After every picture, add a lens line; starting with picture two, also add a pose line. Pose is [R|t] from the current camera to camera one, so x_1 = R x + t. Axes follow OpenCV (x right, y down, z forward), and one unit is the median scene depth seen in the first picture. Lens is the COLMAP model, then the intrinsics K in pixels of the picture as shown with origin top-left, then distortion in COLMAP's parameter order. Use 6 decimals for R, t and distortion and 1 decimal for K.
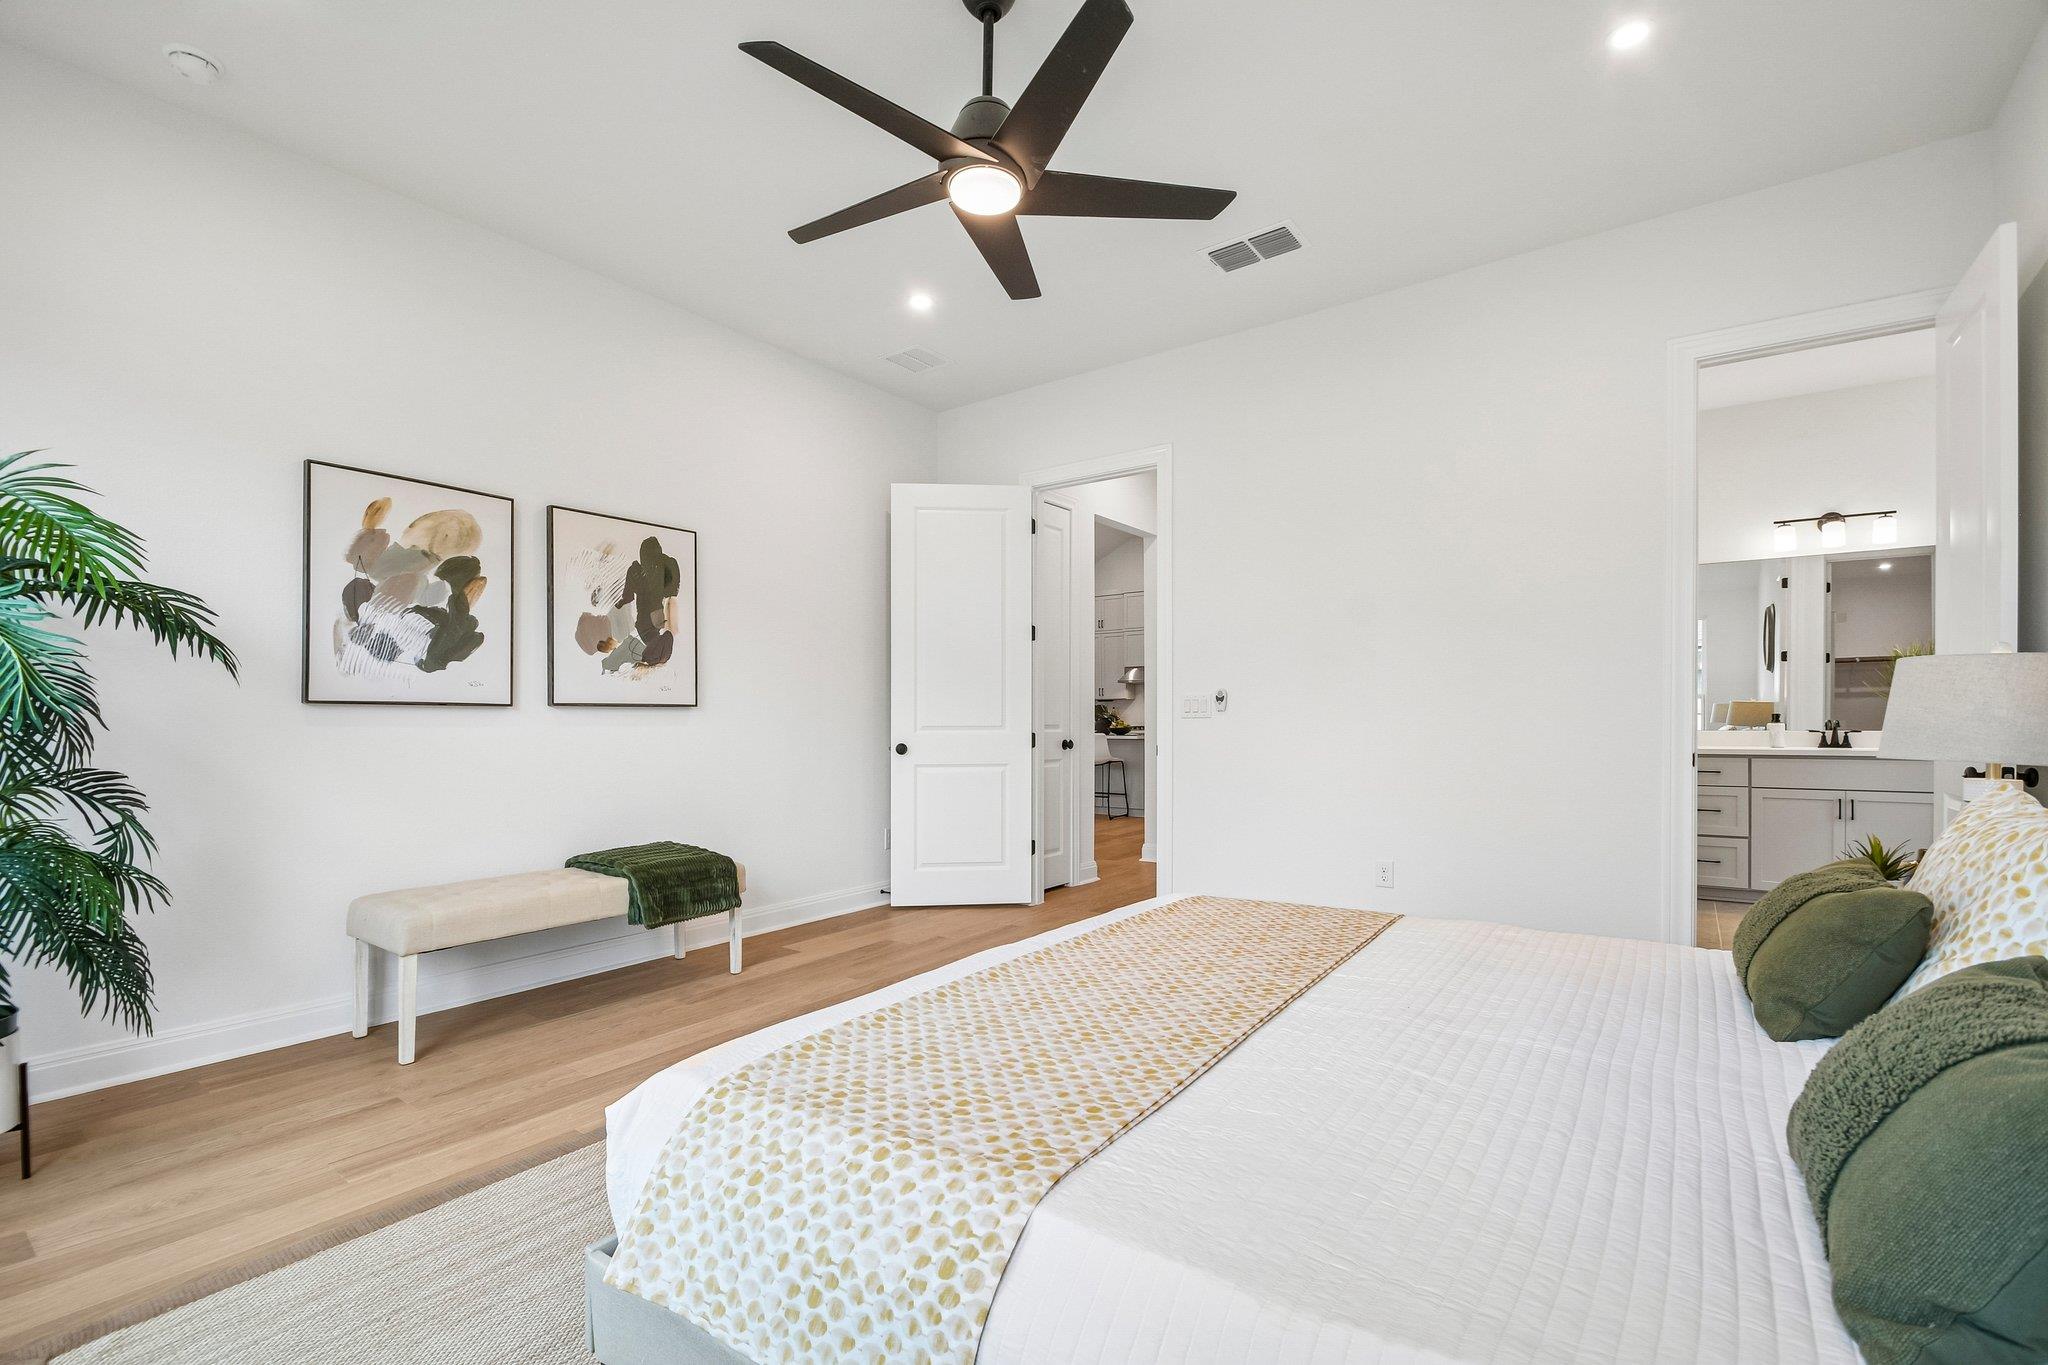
lens RADIAL K [[912.7, 0, 1015.4], [0, 912.7, 719.8], [0, 0, 1]] dist [0.006488, -0.009251]
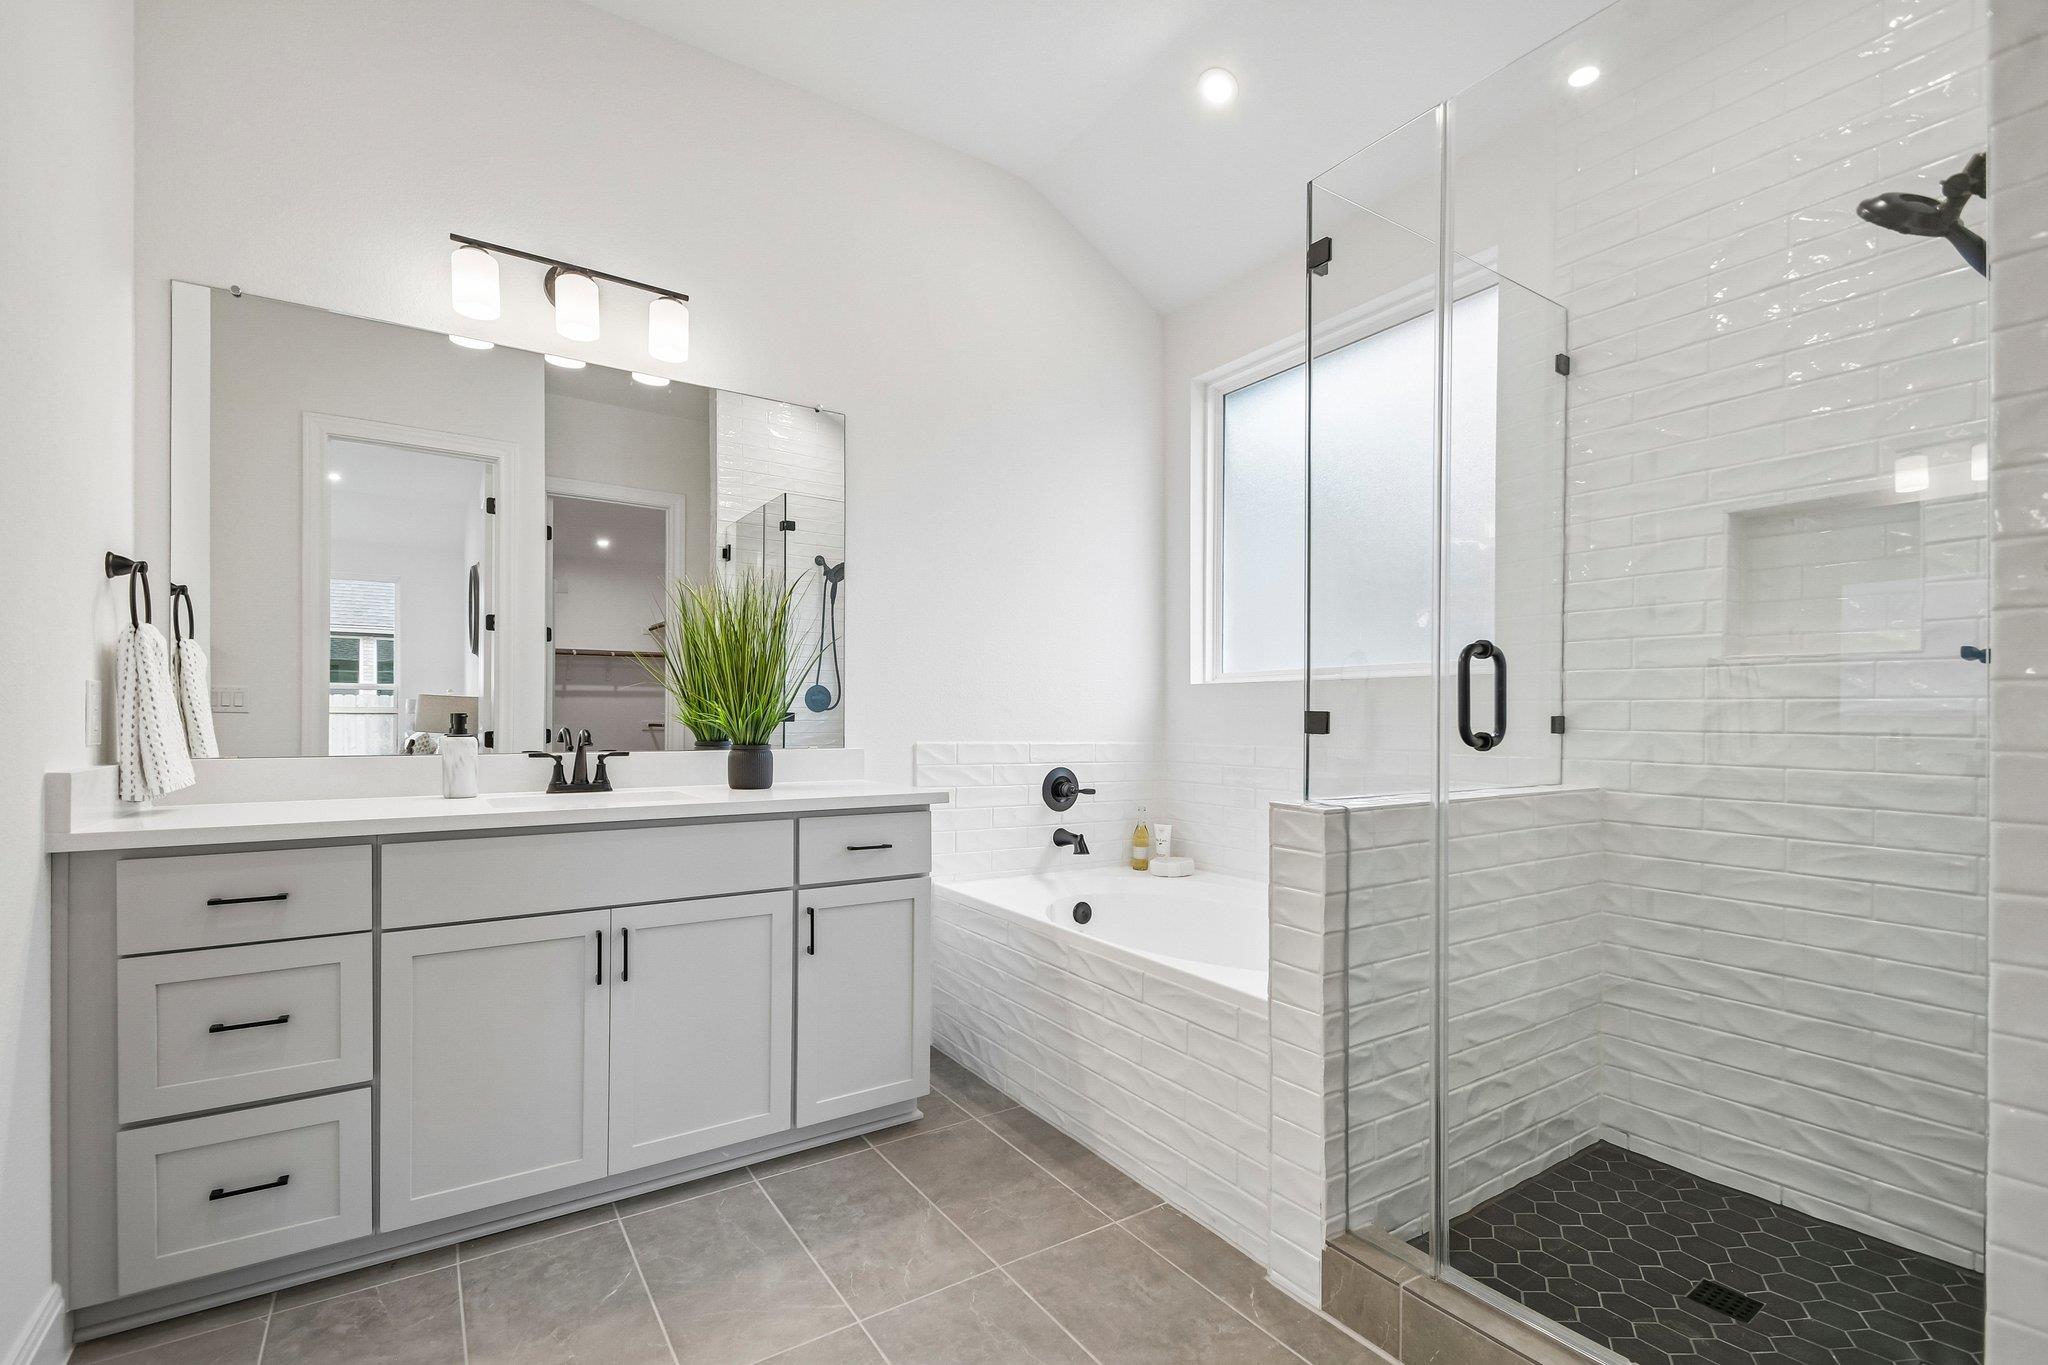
lens RADIAL K [[855.8, 0, 1013.4], [0, 855.8, 715.3], [0, 0, 1]] dist [0.006661, -0.008337]
pose [[0.329163, 0.002343, 0.944270, 0.646377], [0.004129, 0.999984, -0.003921, -0.004189], [-0.944264, 0.005190, 0.329148, 0.746538]]
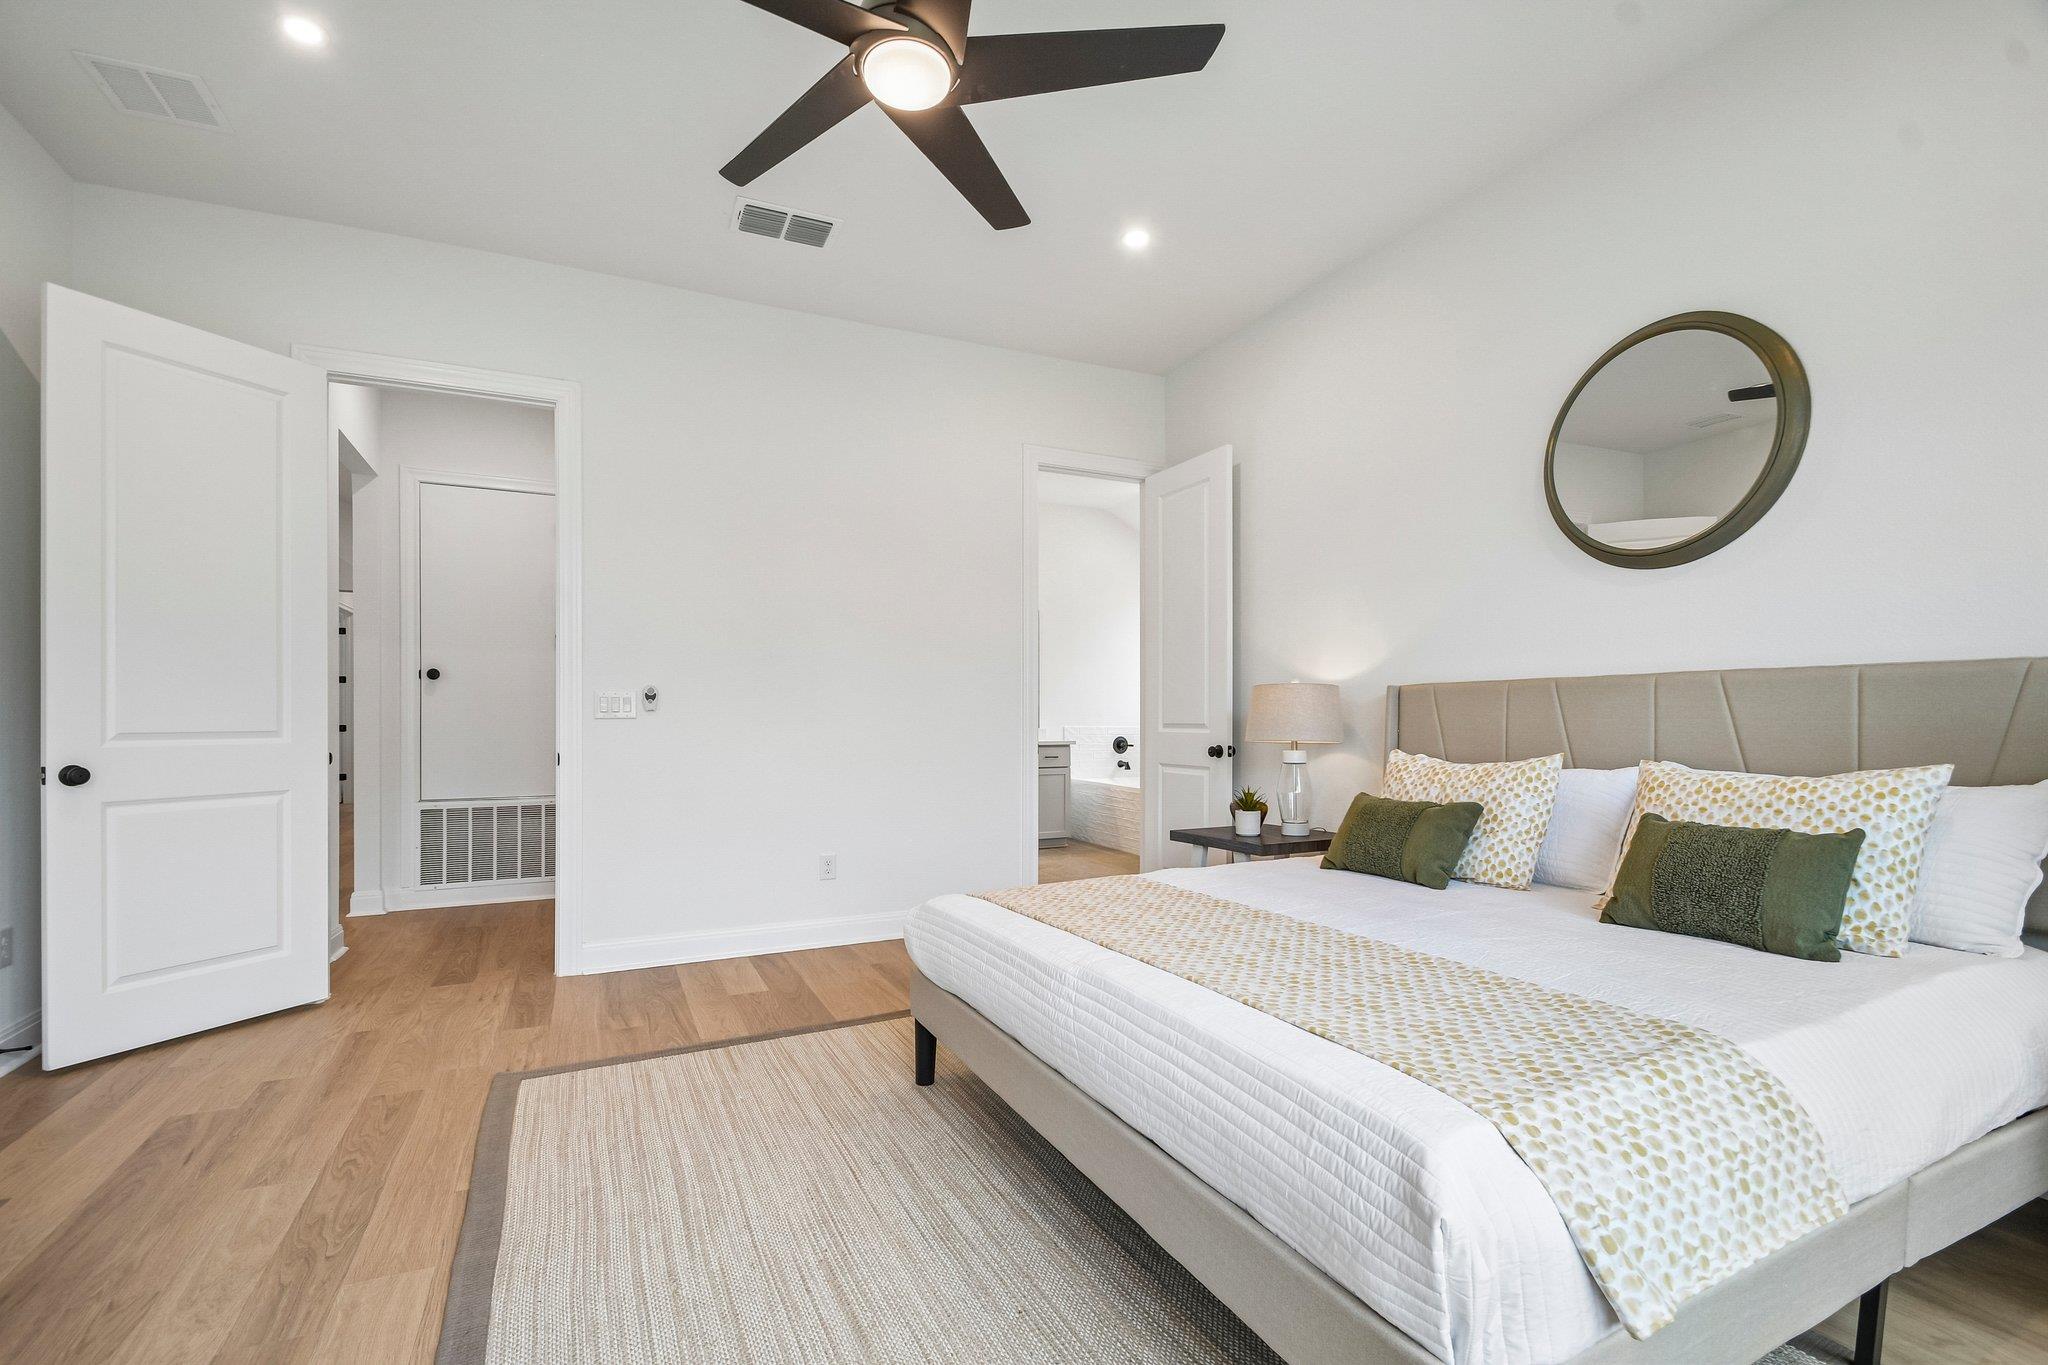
lens RADIAL K [[912.7, 0, 1015.4], [0, 912.7, 719.8], [0, 0, 1]] dist [0.006488, -0.009251]
pose [[0.466111, -0.001273, 0.884726, -0.385749], [0.003177, 0.999995, -0.000235, 0.000336], [-0.884721, 0.002920, 0.466112, 0.283314]]
